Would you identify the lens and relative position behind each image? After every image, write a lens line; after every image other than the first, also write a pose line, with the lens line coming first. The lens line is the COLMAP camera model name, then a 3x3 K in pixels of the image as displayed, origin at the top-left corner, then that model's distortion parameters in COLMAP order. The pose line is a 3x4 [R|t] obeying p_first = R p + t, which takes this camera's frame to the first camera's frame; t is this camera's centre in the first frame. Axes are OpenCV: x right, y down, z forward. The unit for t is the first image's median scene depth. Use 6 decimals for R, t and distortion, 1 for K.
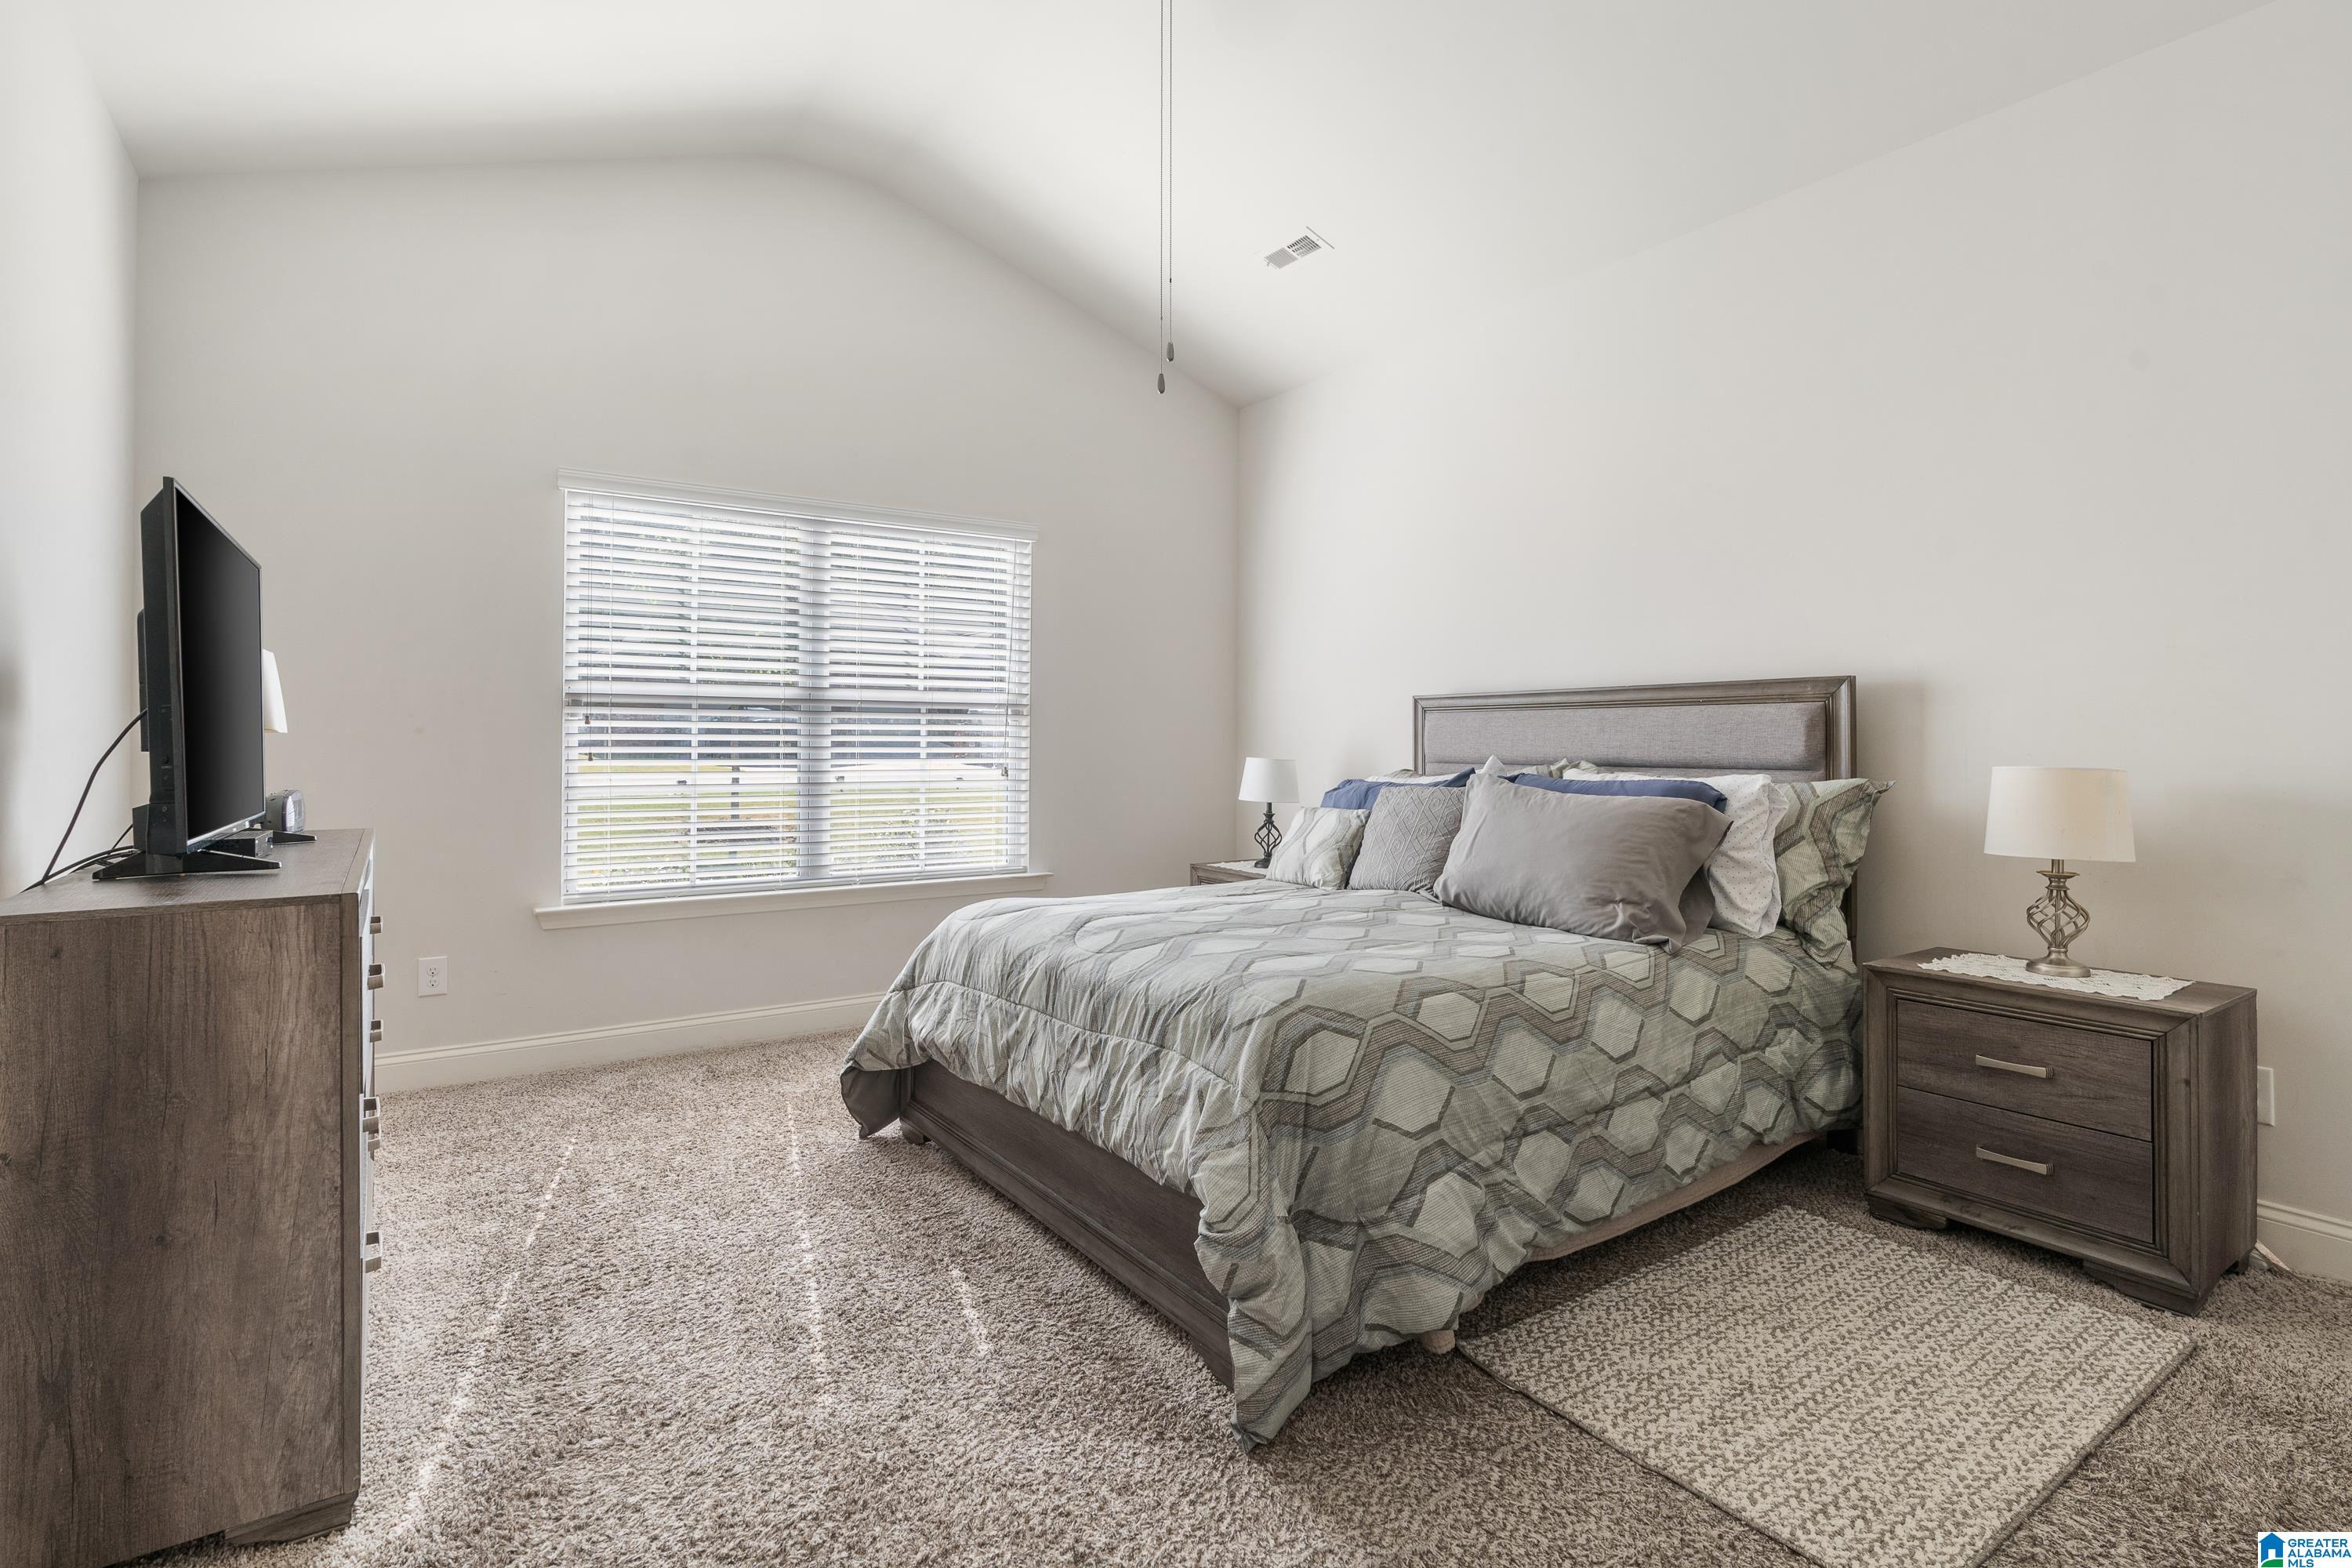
lens RADIAL K [[1107.6, 0, 1159.5], [0, 1107.6, 761.4], [0, 0, 1]] dist [-0.010829, 0.004183]
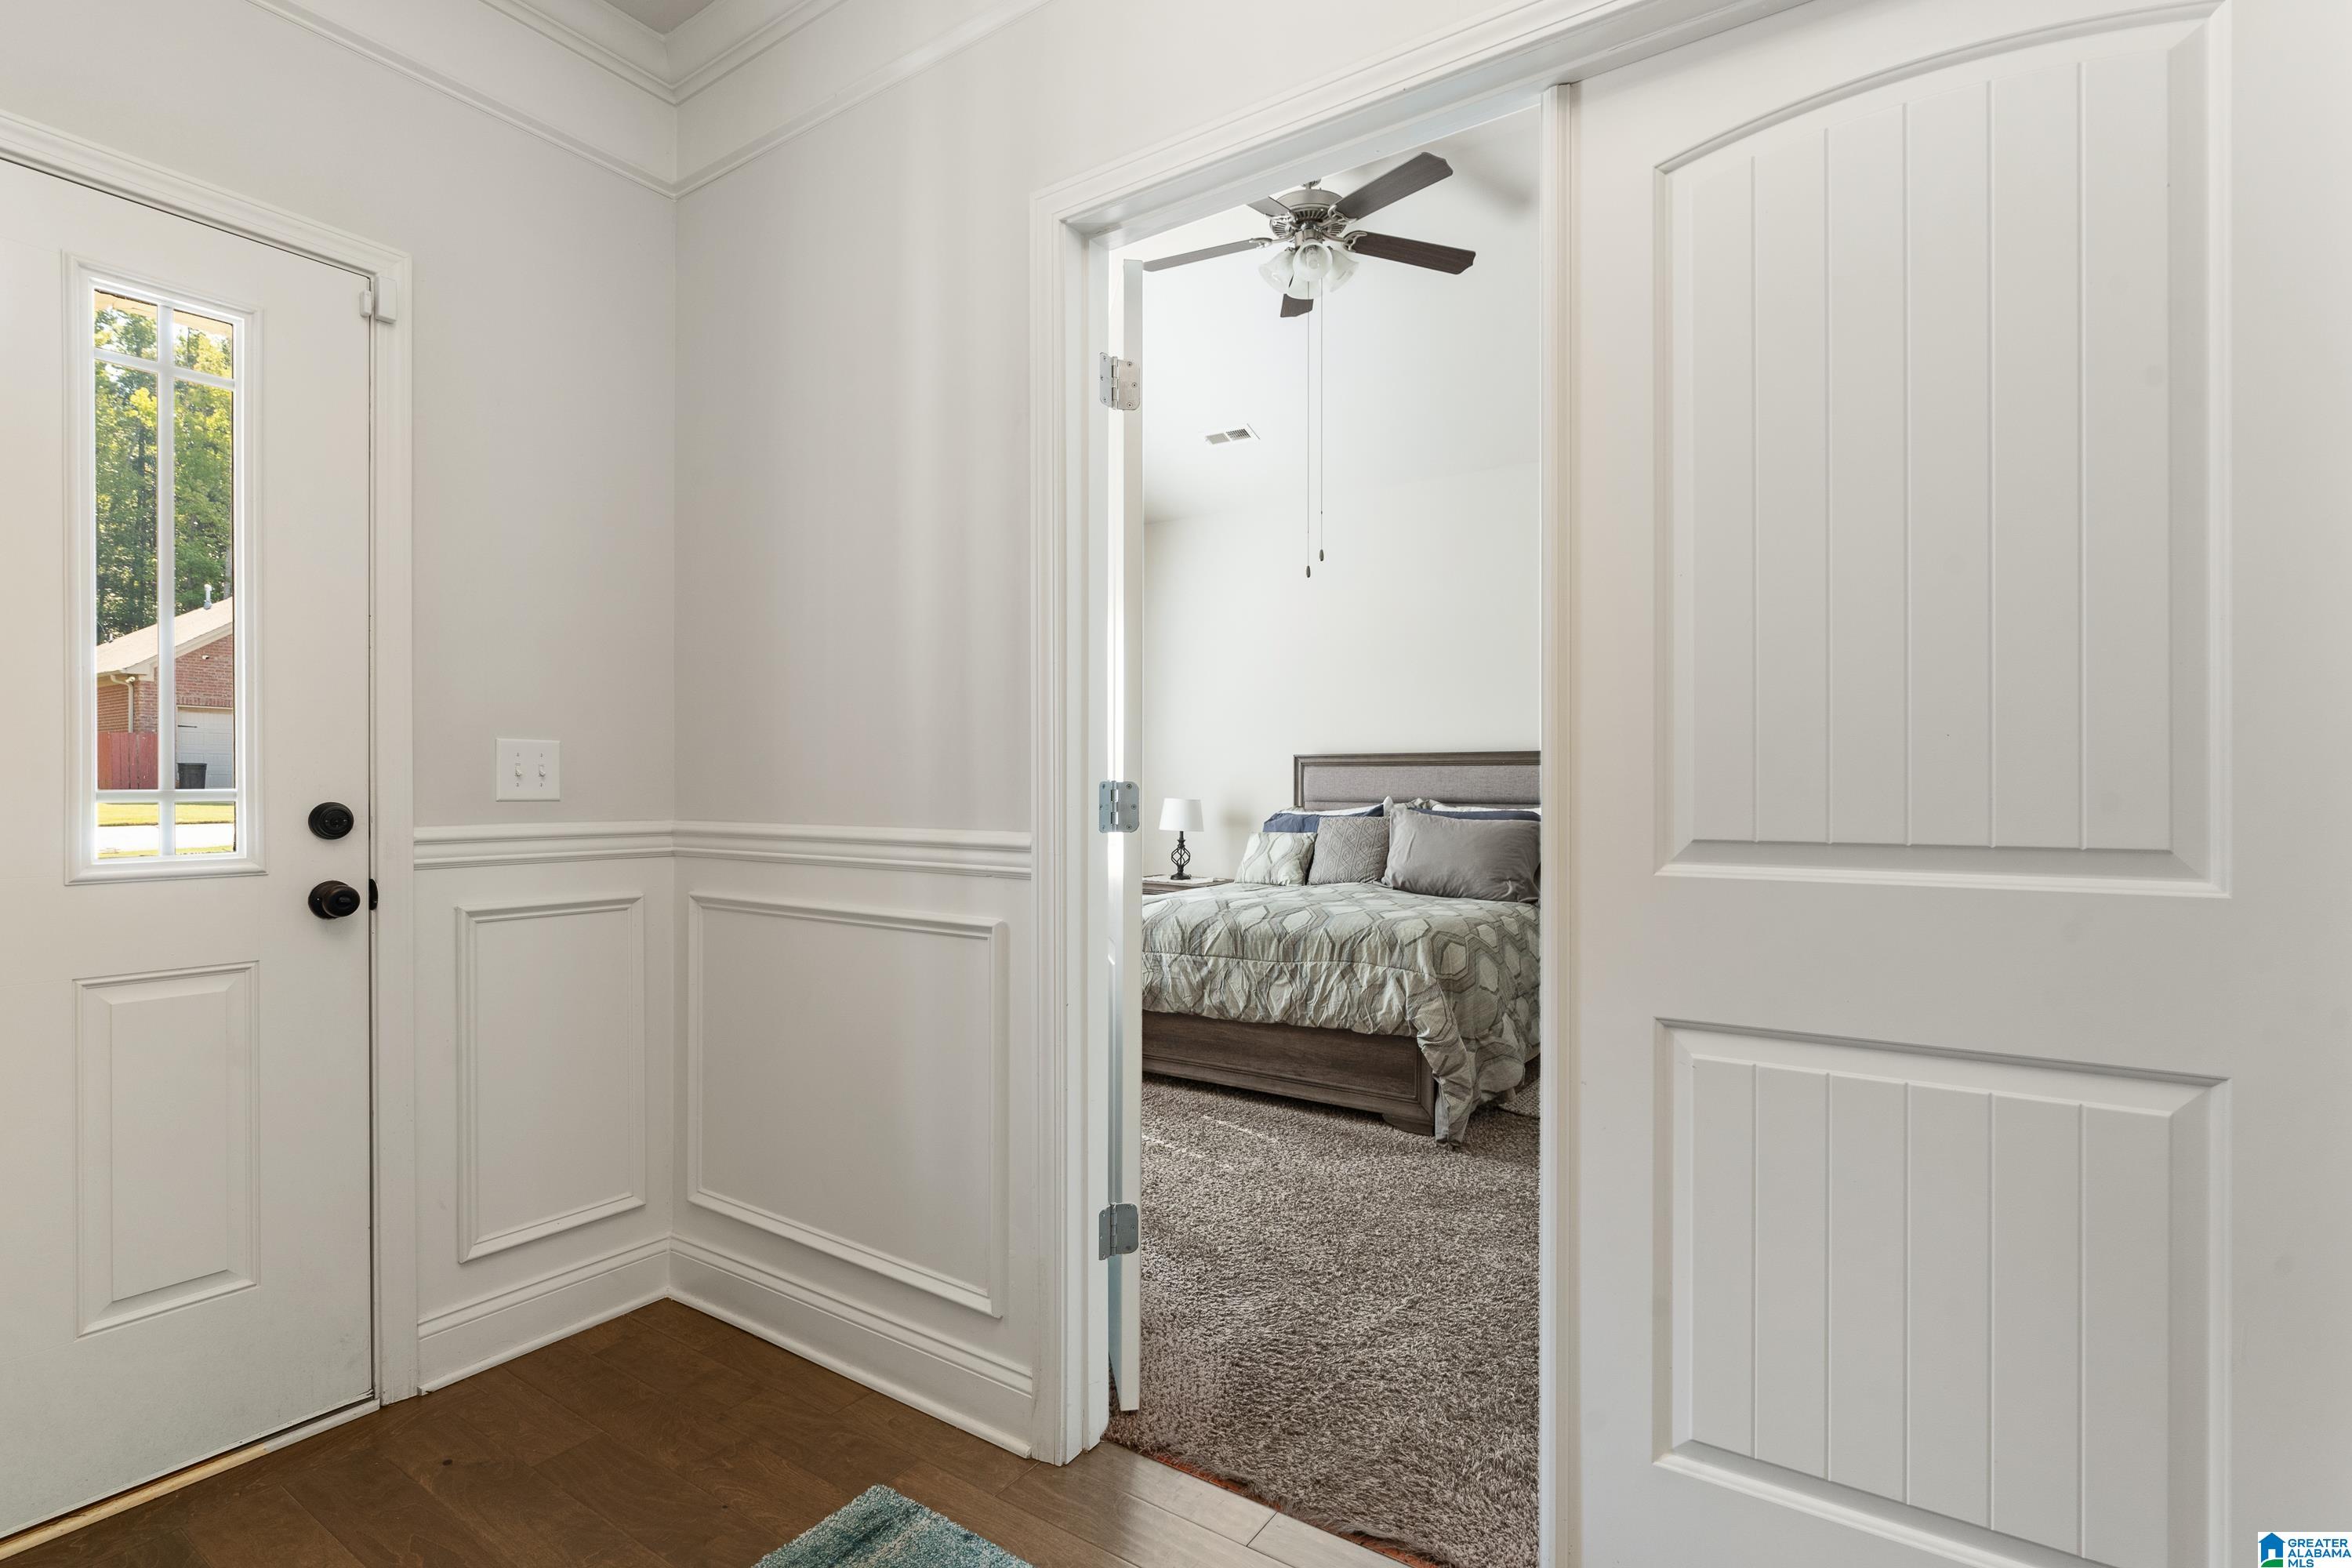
lens RADIAL K [[1107.6, 0, 1162.9], [0, 1107.6, 797.4], [0, 0, 1]] dist [-0.010829, 0.004183]
pose [[0.932186, -0.004804, 0.361947, -0.811983], [0.006129, 0.999978, -0.002513, -0.001139], [-0.361927, 0.004561, 0.932195, -0.476508]]
